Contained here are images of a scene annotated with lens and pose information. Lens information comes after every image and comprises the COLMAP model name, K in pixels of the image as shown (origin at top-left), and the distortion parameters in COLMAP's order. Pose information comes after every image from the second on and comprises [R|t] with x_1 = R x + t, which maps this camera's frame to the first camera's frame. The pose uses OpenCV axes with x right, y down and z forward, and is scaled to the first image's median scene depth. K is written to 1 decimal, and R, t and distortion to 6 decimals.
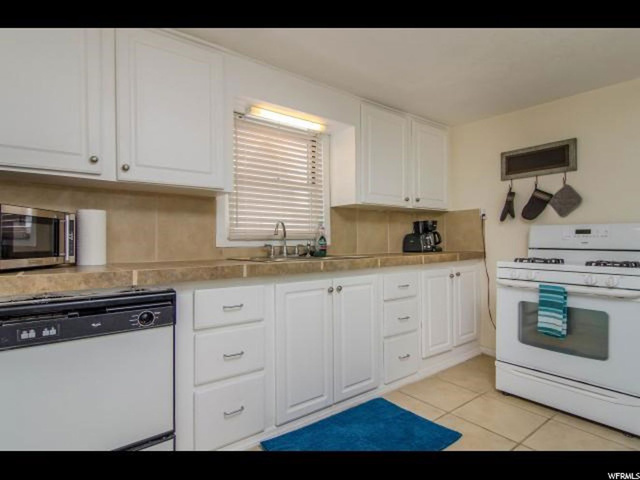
lens RADIAL K [[348.4, 0, 321.2], [0, 348.4, 237.3], [0, 0, 1]] dist [-0.001798, -0.000646]
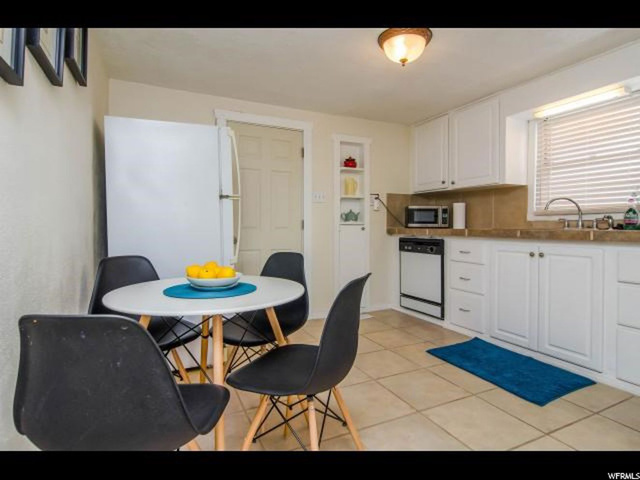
lens RADIAL K [[351.6, 0, 324.7], [0, 351.6, 228.9], [0, 0, 1]] dist [-0.001400, 0.000359]
pose [[-0.210079, 0.009744, -0.977636, 1.361925], [0.005509, 0.999946, 0.008783, 0.046865], [0.977669, -0.003540, -0.210122, 0.545004]]
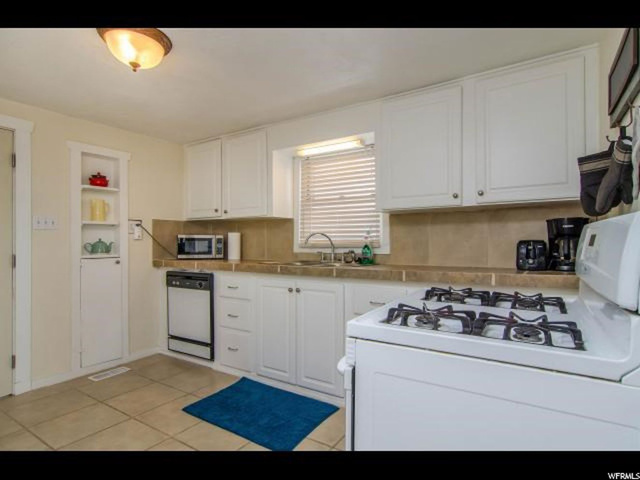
lens RADIAL K [[342.8, 0, 333.6], [0, 342.8, 239.6], [0, 0, 1]] dist [-0.003971, -0.000066]
pose [[0.343381, -0.007804, -0.939164, 1.208594], [0.008379, 0.999951, -0.005245, -0.018985], [0.939159, -0.006068, 0.343430, 0.720438]]
